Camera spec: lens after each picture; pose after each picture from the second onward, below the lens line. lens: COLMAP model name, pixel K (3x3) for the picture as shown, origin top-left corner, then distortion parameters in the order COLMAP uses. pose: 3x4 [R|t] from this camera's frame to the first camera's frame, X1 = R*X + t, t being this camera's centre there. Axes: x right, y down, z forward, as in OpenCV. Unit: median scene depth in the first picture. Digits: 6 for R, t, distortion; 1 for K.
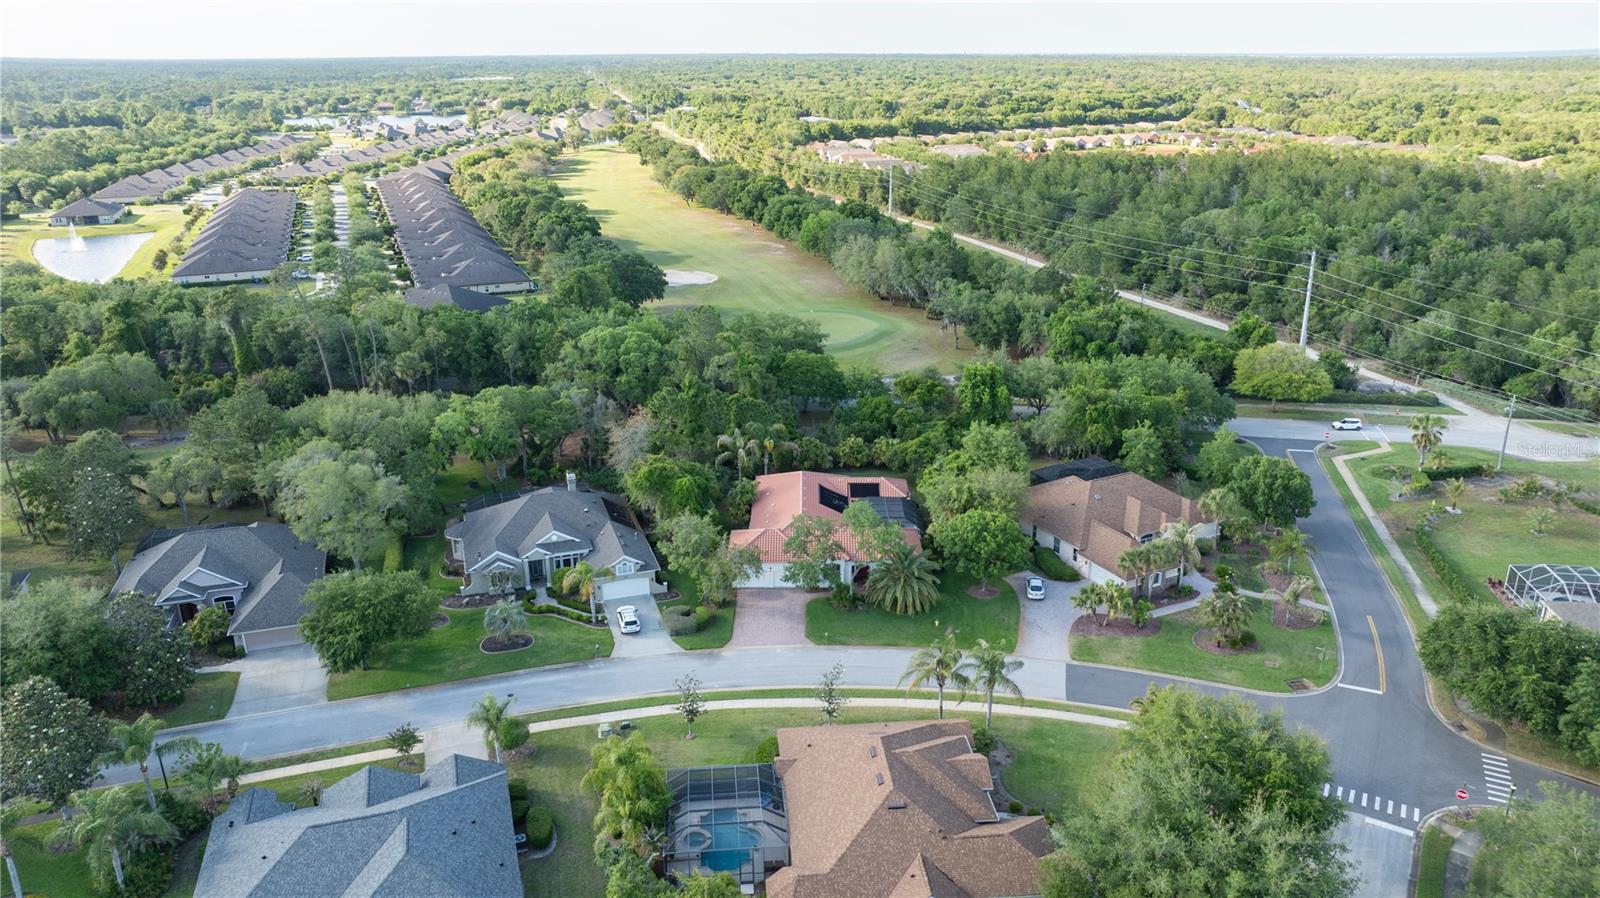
lens RADIAL K [[1127.7, 0, 801.5], [0, 1127.7, 454.9], [0, 0, 1]] dist [-0.019605, 0.011216]
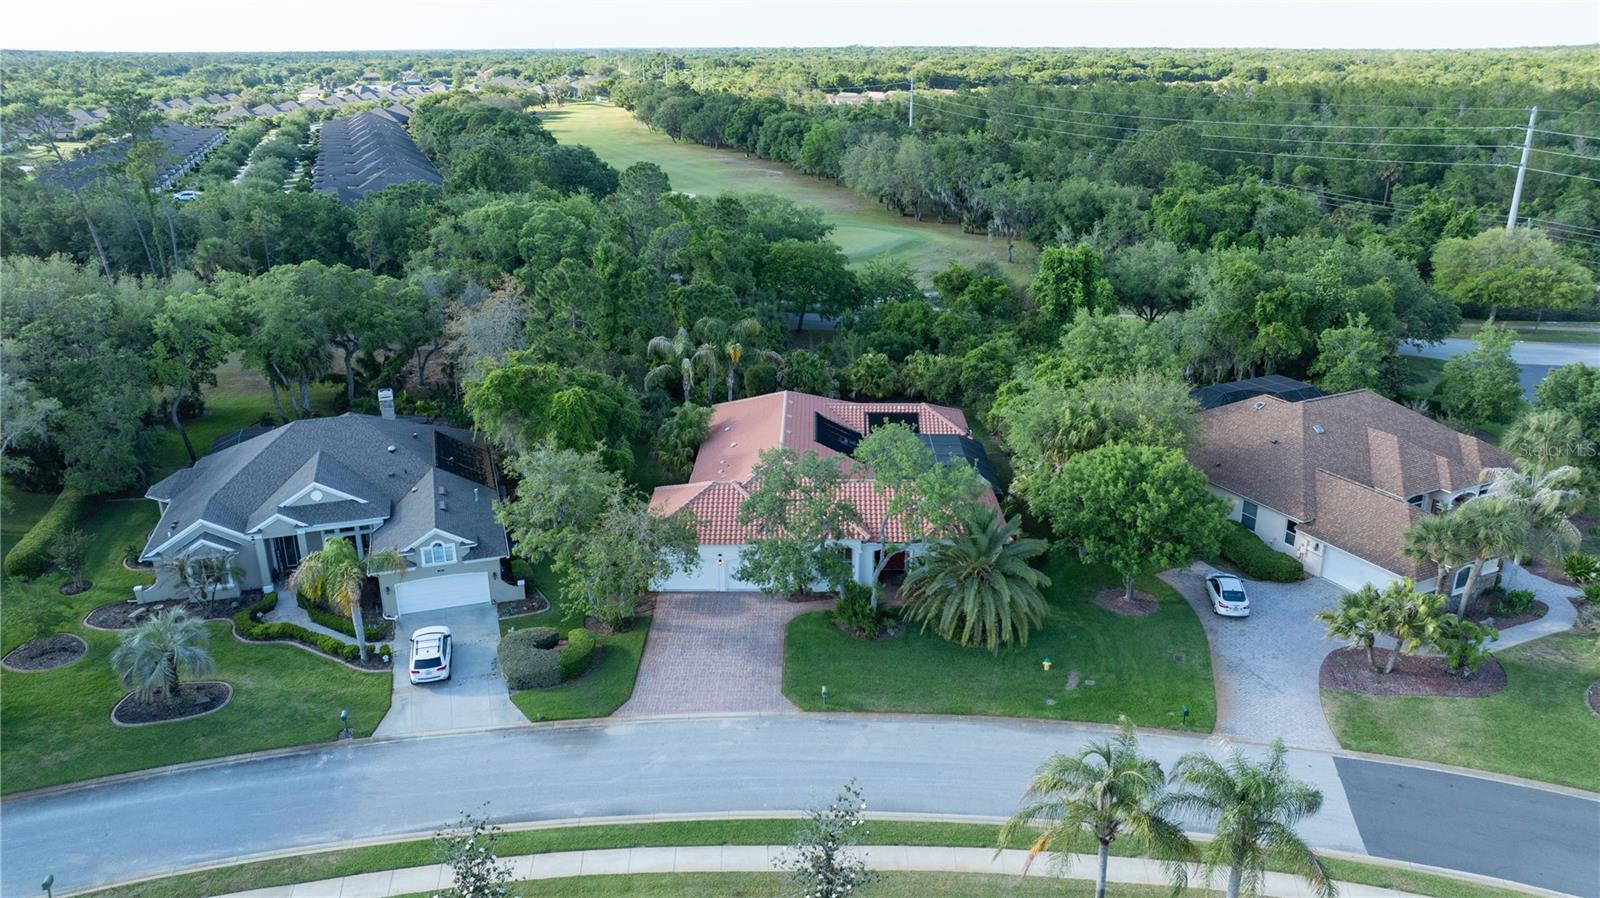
lens RADIAL K [[1127.7, 0, 799.2], [0, 1127.7, 447.3], [0, 0, 1]] dist [-0.019605, 0.011216]
pose [[0.999950, 0.003542, -0.009311, 0.012430], [-0.003578, 0.999986, -0.003838, 0.045640], [0.009297, 0.003871, 0.999949, 0.413866]]
